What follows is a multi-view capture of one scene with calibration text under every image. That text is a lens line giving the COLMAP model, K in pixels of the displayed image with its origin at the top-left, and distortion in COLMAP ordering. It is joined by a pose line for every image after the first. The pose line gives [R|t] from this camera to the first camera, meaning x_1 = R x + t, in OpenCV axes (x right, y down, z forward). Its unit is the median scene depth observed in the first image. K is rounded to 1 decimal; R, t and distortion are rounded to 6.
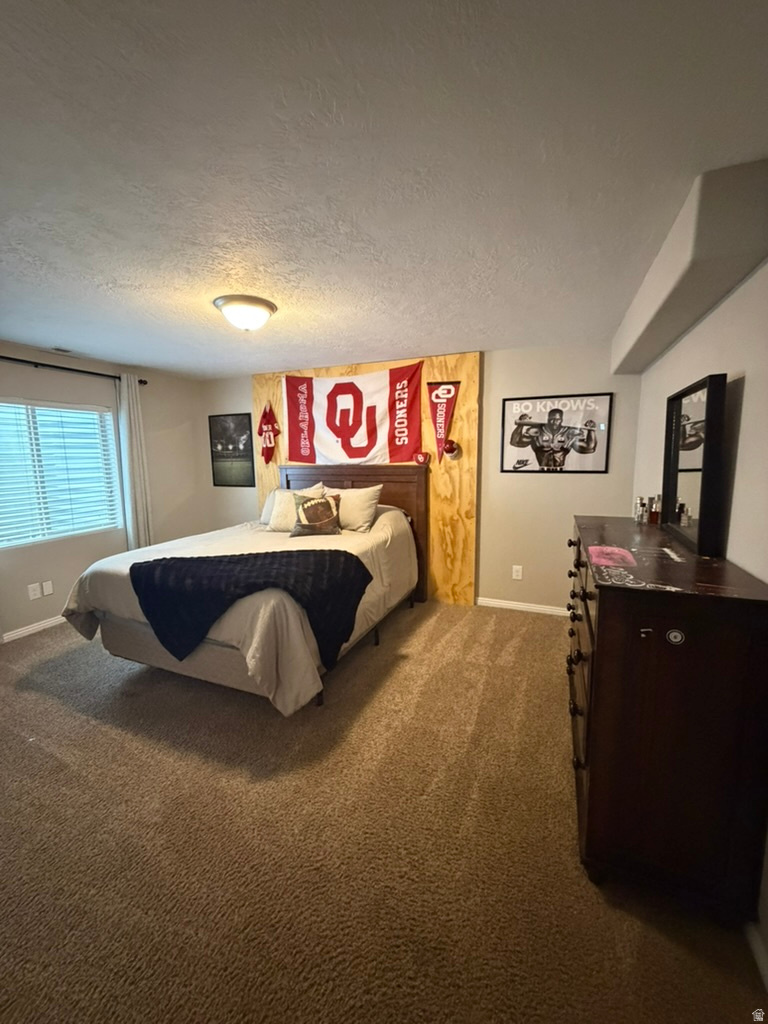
lens RADIAL K [[408.7, 0, 382.9], [0, 408.7, 510.4], [0, 0, 1]] dist [0.001173, 0.000287]
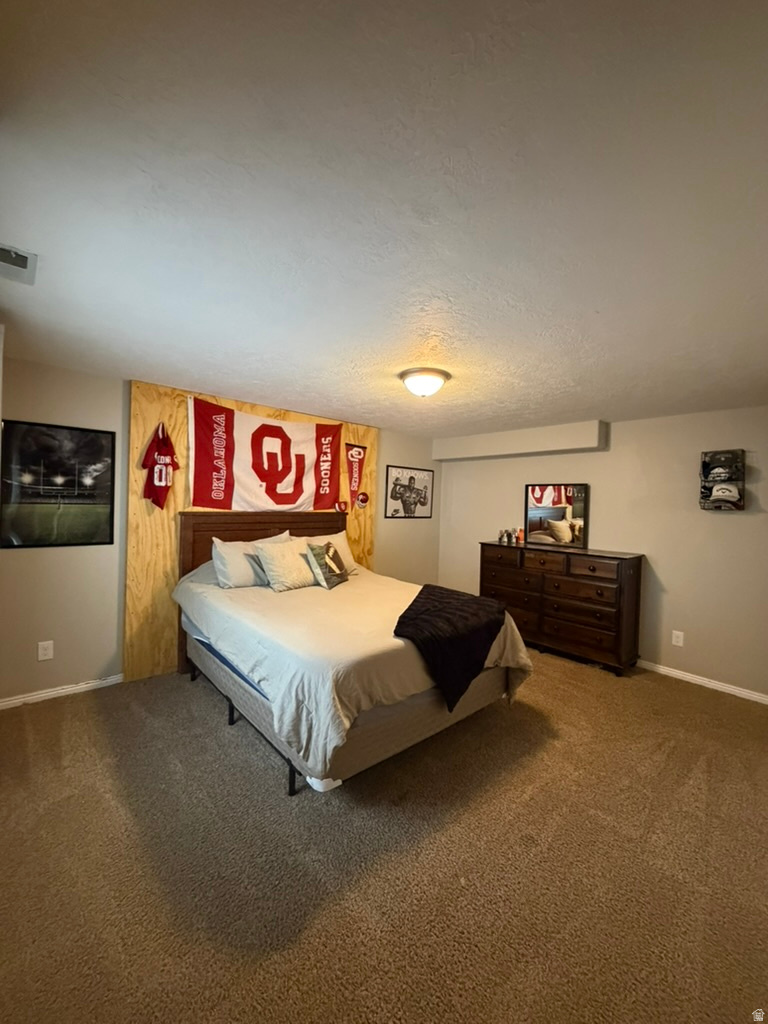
lens RADIAL K [[408.7, 0, 385.8], [0, 408.7, 508.2], [0, 0, 1]] dist [0.001173, 0.000287]
pose [[0.425063, 0.012568, 0.905077, -0.879390], [0.089252, 0.994449, -0.055726, -0.047867], [-0.900753, 0.104467, 0.421581, 0.405424]]
